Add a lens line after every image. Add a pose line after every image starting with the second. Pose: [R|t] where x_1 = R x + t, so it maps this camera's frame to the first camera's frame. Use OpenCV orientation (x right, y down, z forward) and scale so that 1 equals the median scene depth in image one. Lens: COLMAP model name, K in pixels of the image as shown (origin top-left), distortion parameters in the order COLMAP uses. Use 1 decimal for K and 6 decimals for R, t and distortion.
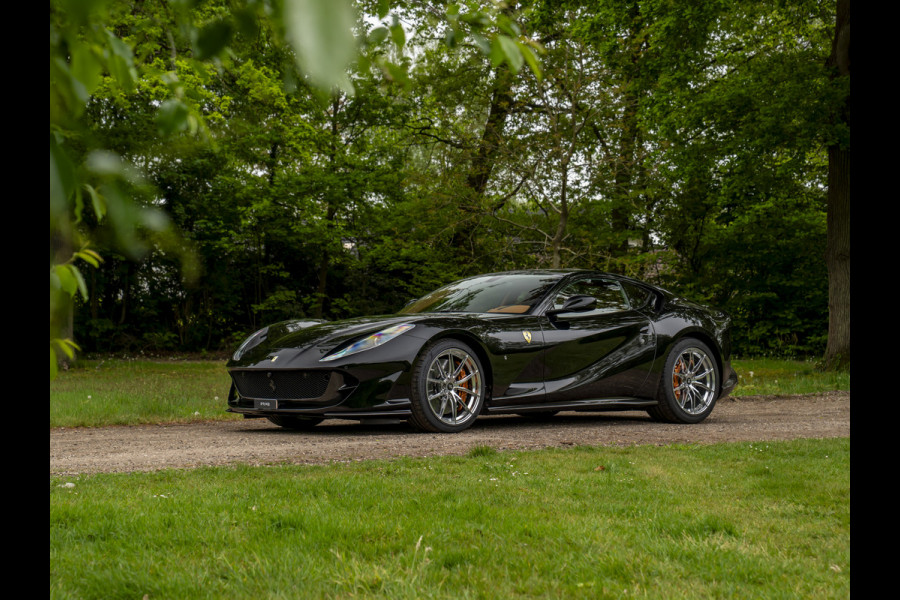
lens RADIAL K [[1789.9, 0, 493.6], [0, 1789.9, 298.6], [0, 0, 1]] dist [0.317077, 0.196044]
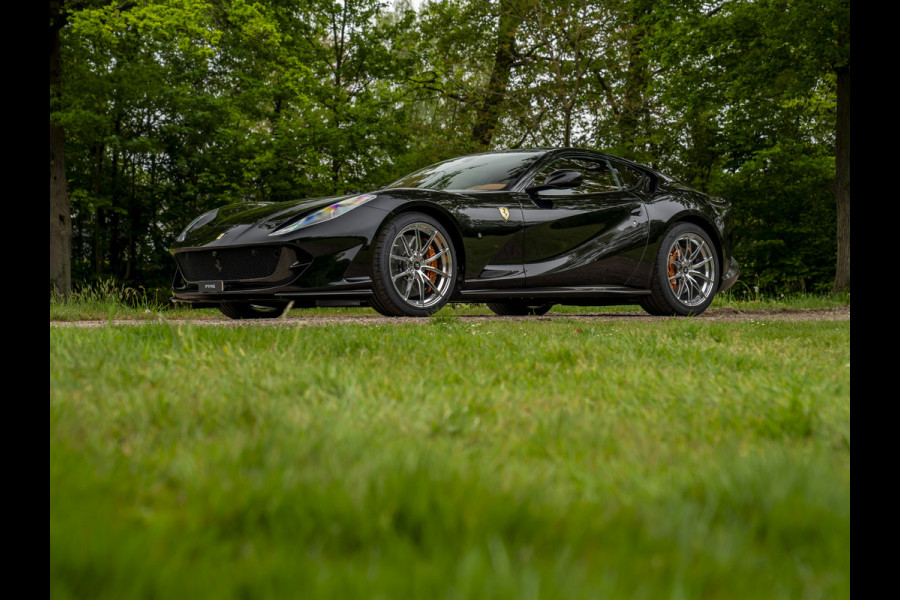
lens RADIAL K [[1789.9, 0, 493.6], [0, 1789.9, 298.6], [0, 0, 1]] dist [0.317077, 0.196044]
pose [[0.999965, -0.007420, -0.003934, 0.011128], [0.007515, 0.999670, 0.024556, 0.028055], [0.003751, -0.024585, 0.999691, 0.067099]]
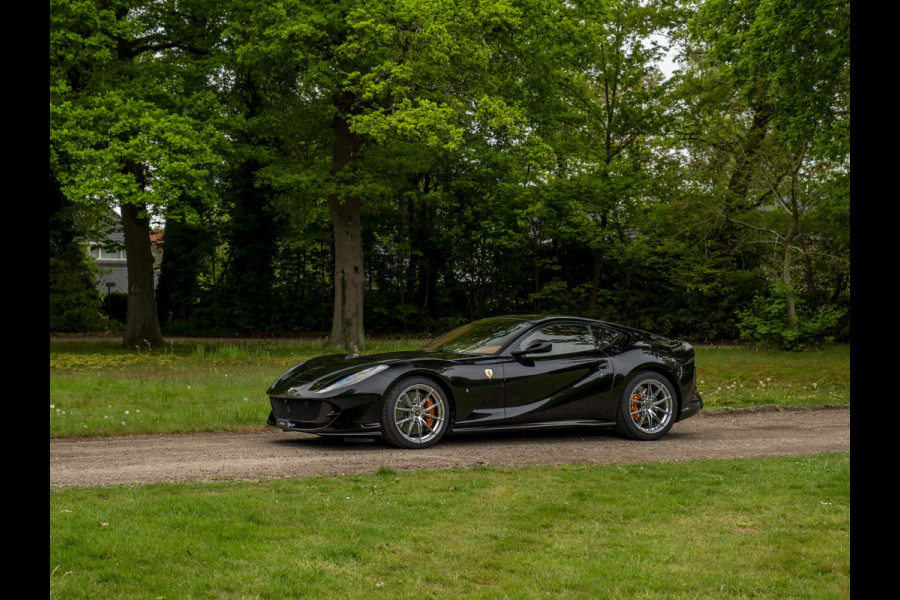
lens RADIAL K [[1581.5, 0, 426.8], [0, 1581.5, 300.7], [0, 0, 1]] dist [0.242670, -0.002421]
pose [[0.978614, 0.004731, -0.205651, 0.138691], [-0.002748, 0.999947, 0.009927, -0.027863], [0.205687, -0.009150, 0.978575, -0.075671]]
